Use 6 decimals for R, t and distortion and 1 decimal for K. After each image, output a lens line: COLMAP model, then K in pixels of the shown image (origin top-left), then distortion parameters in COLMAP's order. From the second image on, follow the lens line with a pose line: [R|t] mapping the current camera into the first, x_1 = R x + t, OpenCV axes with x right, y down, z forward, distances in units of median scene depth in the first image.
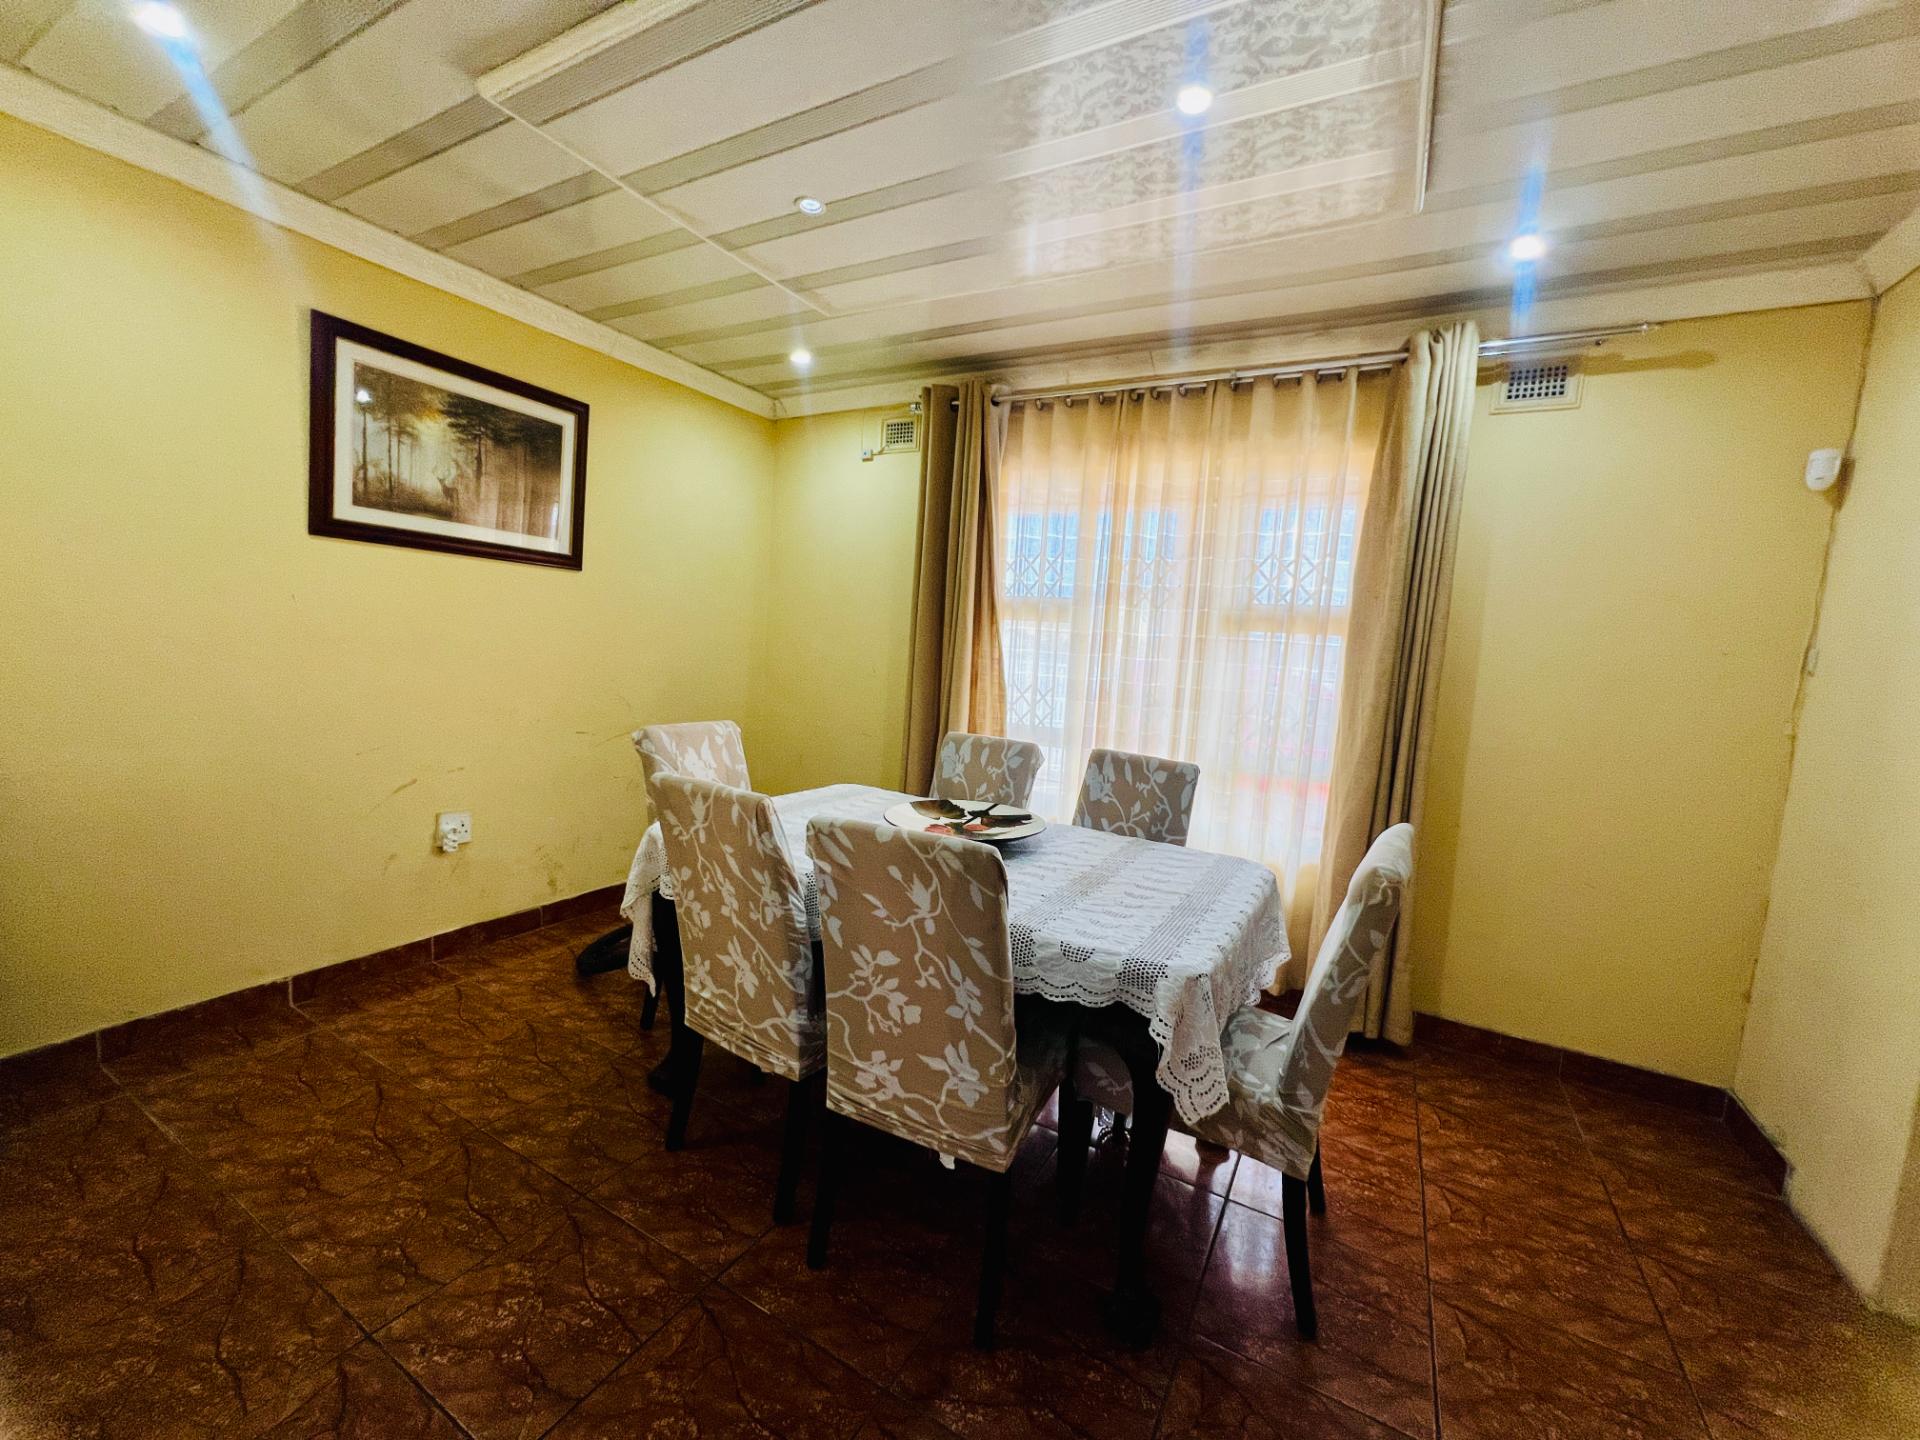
lens RADIAL K [[764.8, 0, 960.1], [0, 764.8, 718.5], [0, 0, 1]] dist [-0.002214, 0.000567]
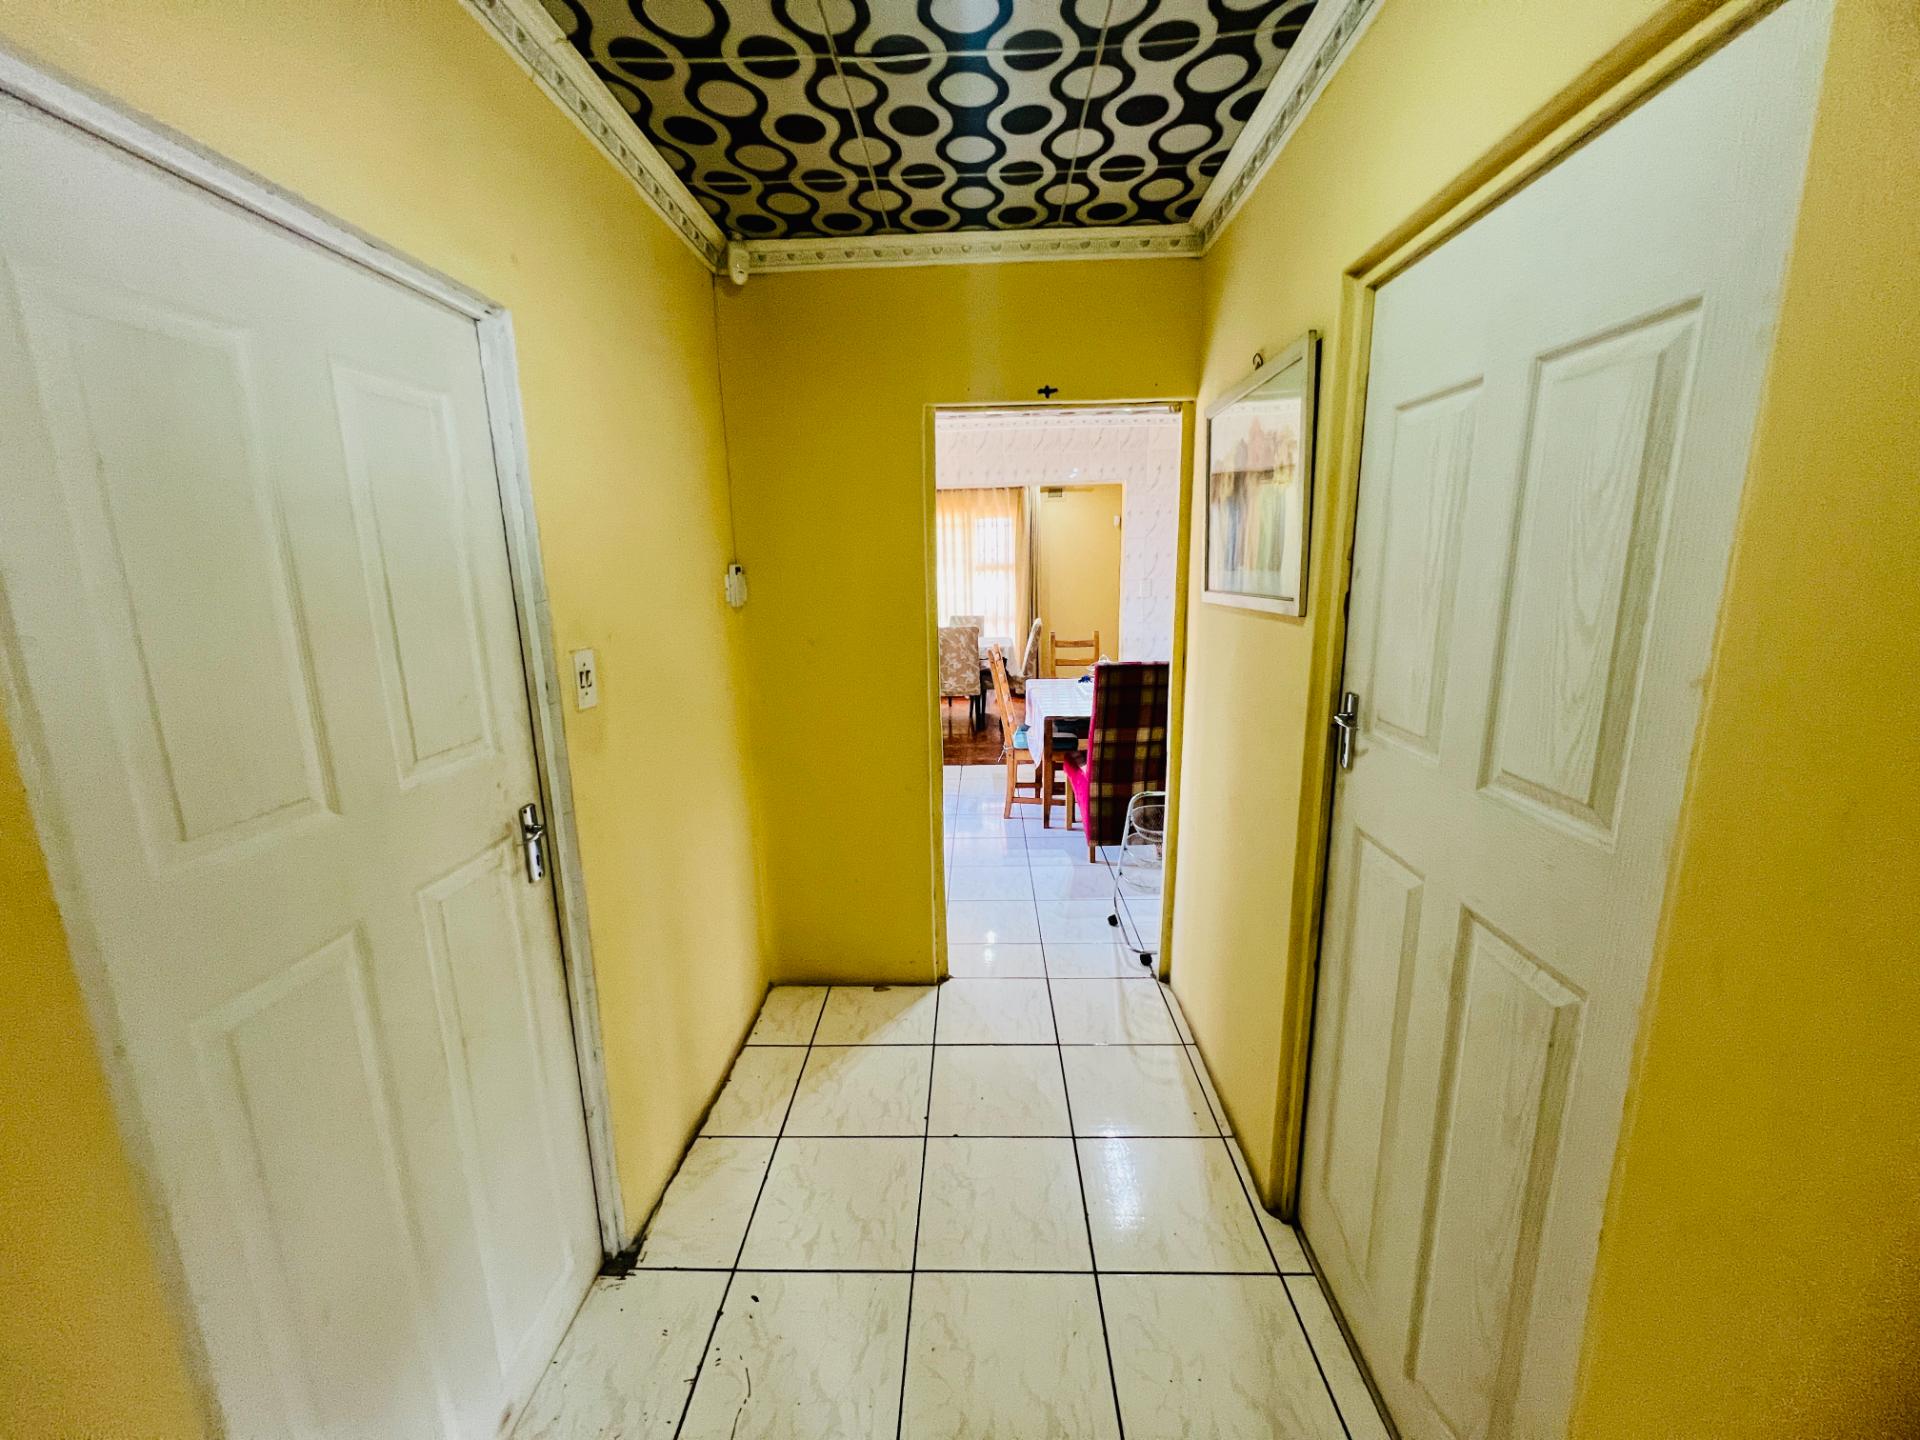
lens RADIAL K [[764.8, 0, 960.1], [0, 764.8, 718.5], [0, 0, 1]] dist [-0.002214, 0.000567]
pose [[0.887011, -0.173871, 0.427761, -1.191914], [0.122984, 0.981893, 0.144085, 0.008050], [-0.445068, -0.075197, 0.892334, -1.830853]]
